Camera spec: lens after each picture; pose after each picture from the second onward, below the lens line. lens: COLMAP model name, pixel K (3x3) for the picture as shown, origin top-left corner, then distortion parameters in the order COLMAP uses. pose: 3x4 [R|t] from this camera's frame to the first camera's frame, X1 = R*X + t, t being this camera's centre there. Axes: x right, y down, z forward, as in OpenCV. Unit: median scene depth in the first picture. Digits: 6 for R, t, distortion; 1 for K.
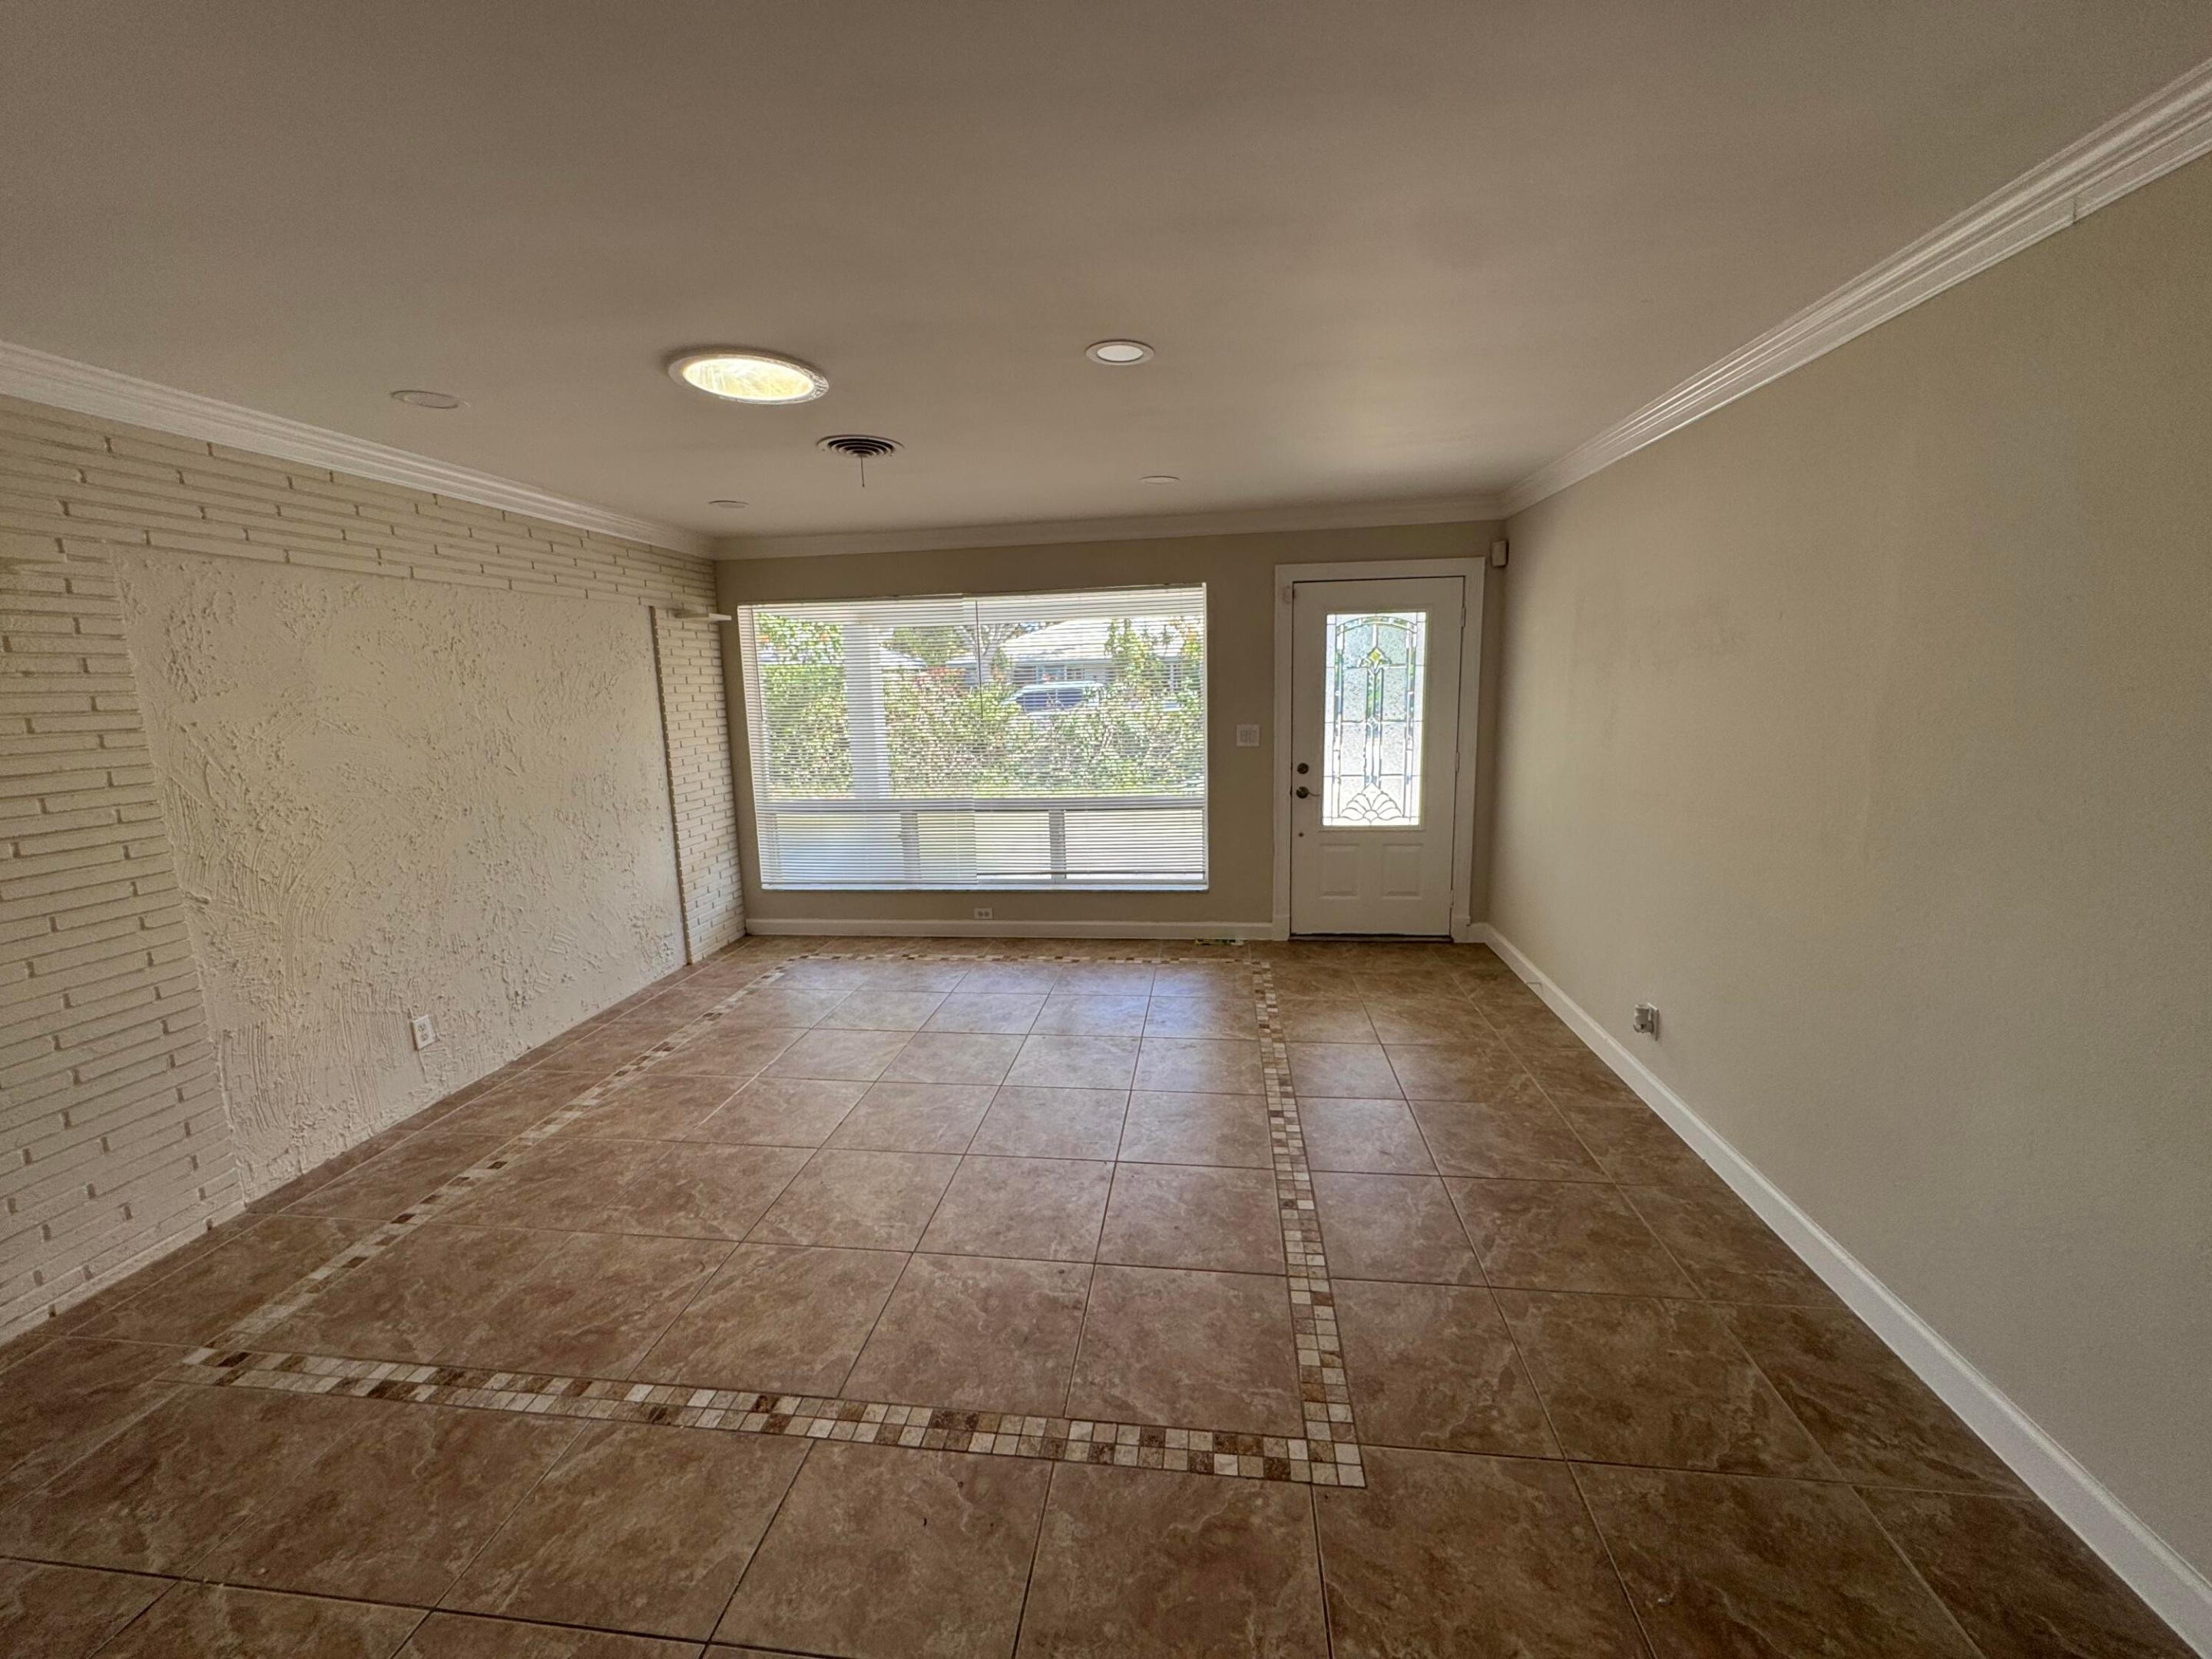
lens RADIAL K [[891.5, 0, 1103.8], [0, 891.5, 826.1], [0, 0, 1]] dist [-0.003410, 0.000684]
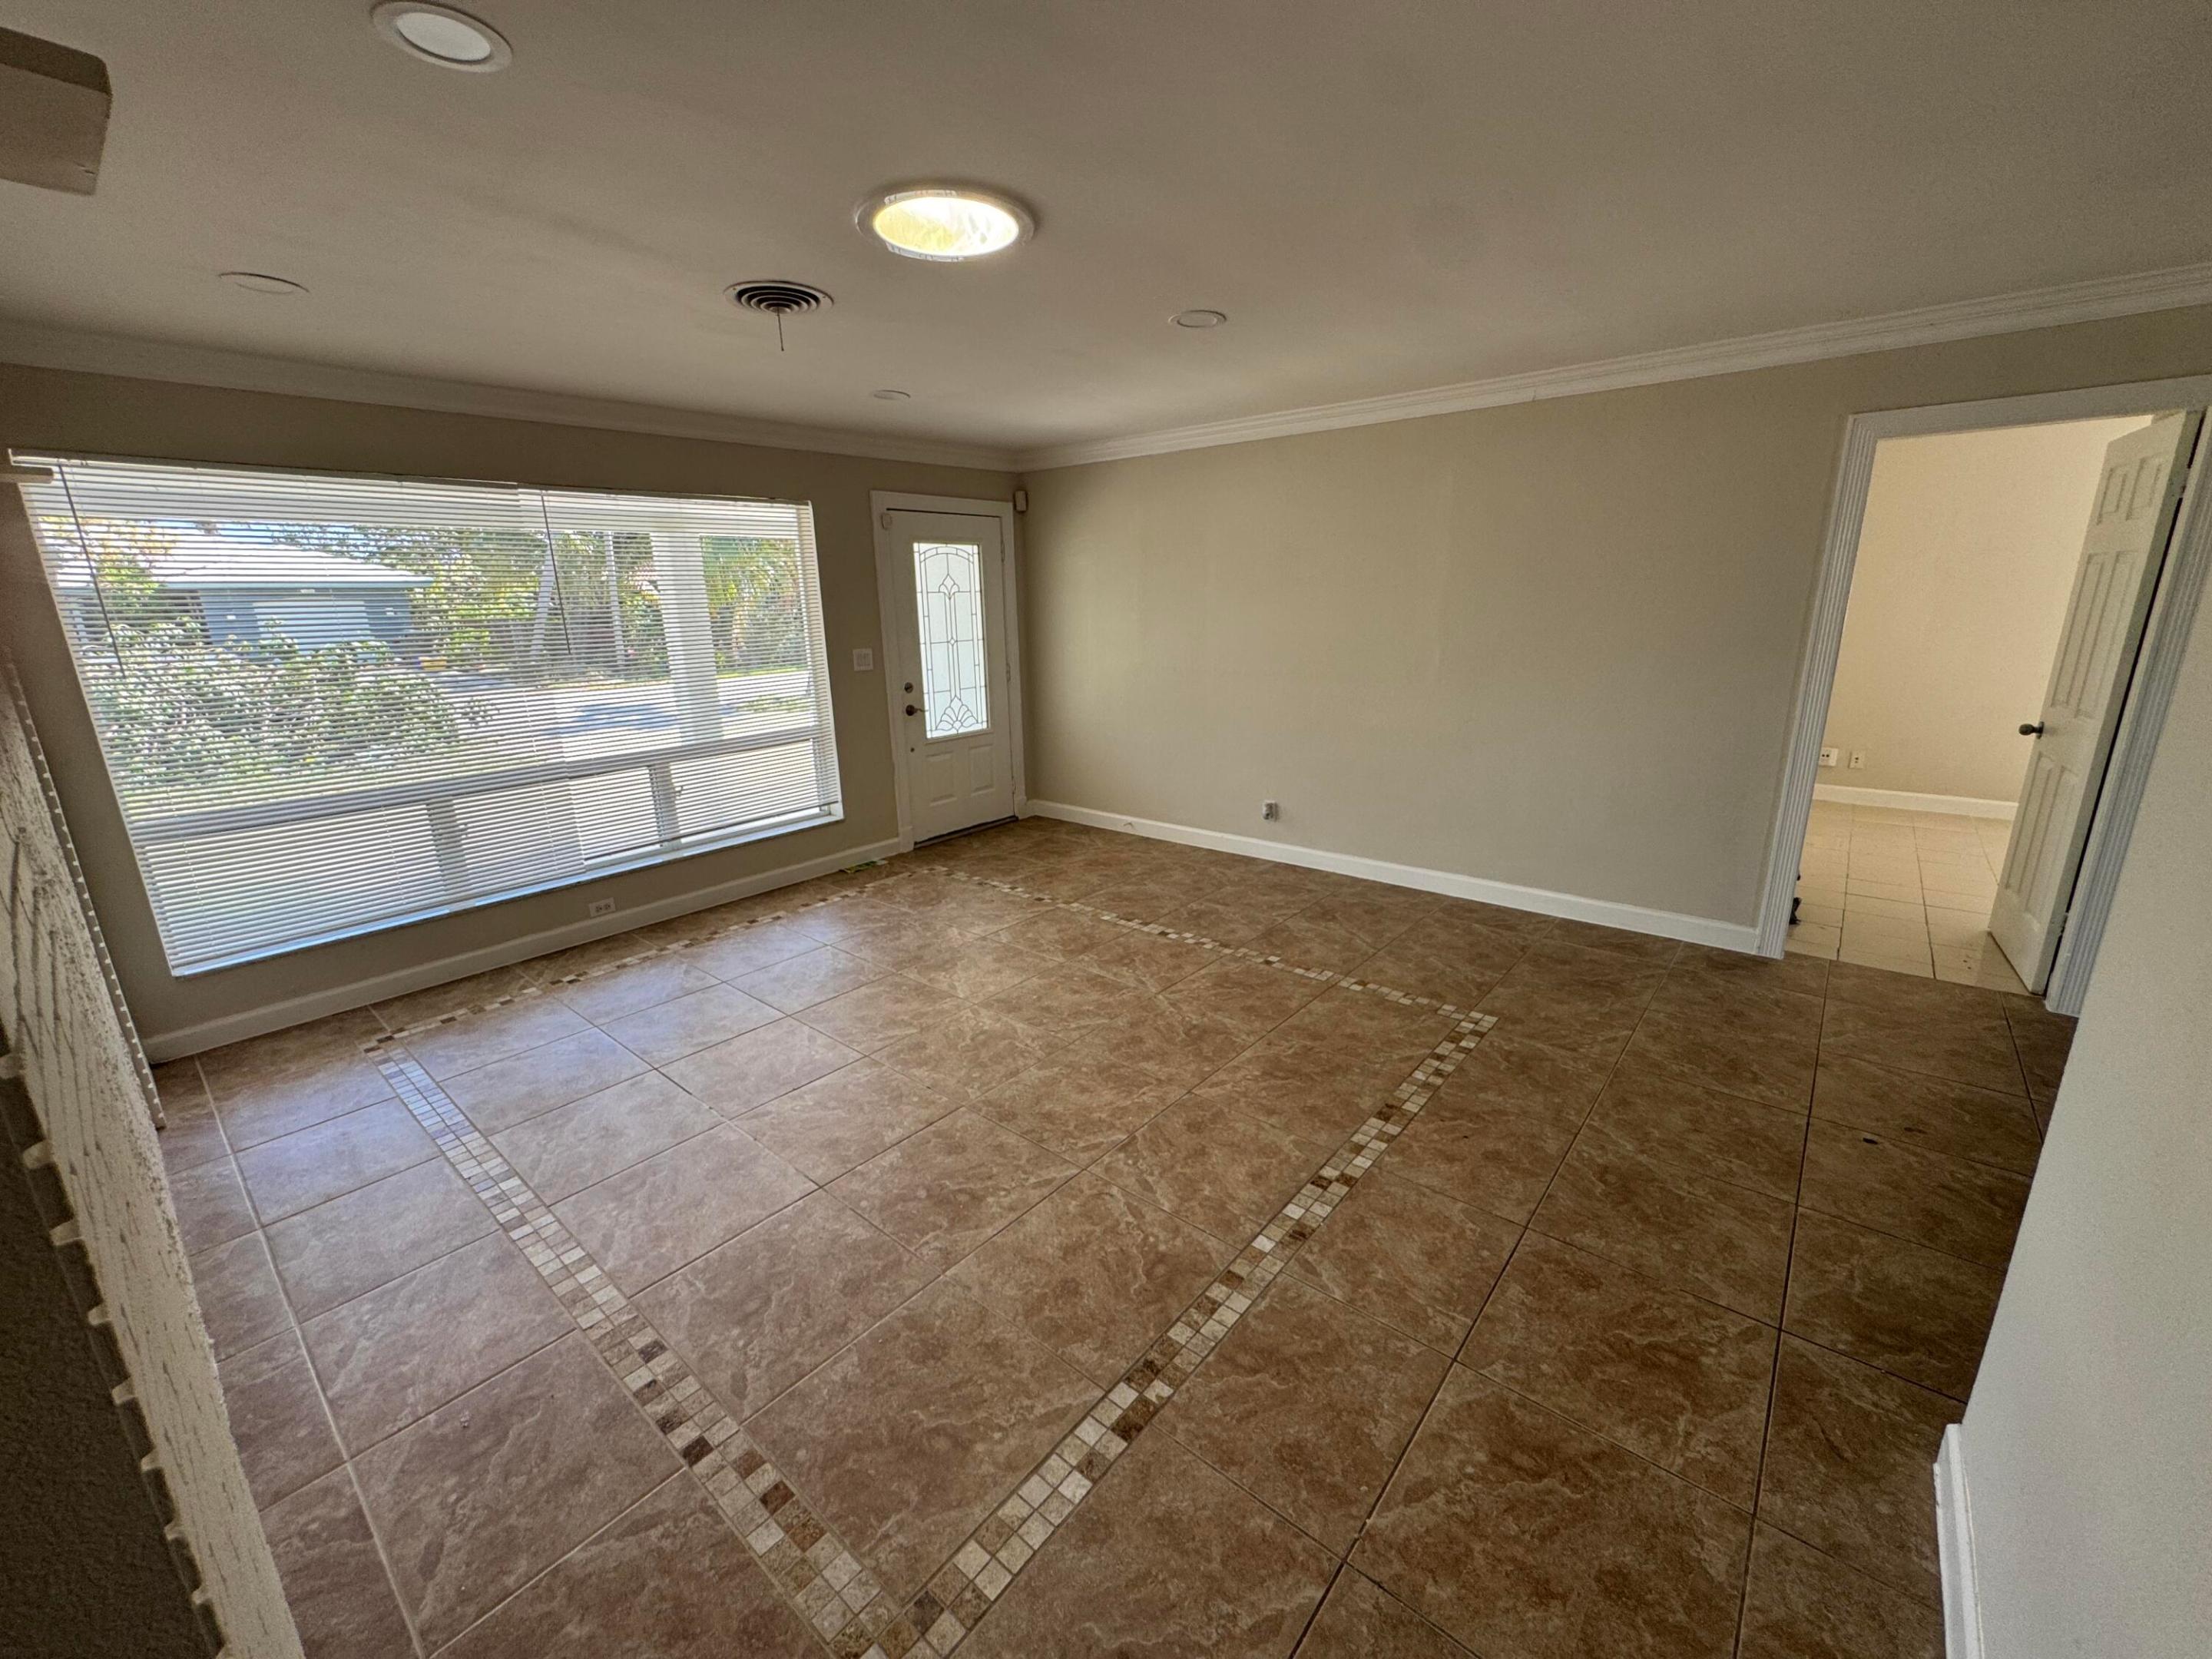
lens RADIAL K [[891.5, 0, 1109.5], [0, 891.5, 826.2], [0, 0, 1]] dist [-0.003410, 0.000684]
pose [[0.540493, -0.199677, 0.817311, -0.606090], [0.146917, 0.978903, 0.141999, -0.019729], [-0.828422, 0.043327, 0.558426, 0.225422]]
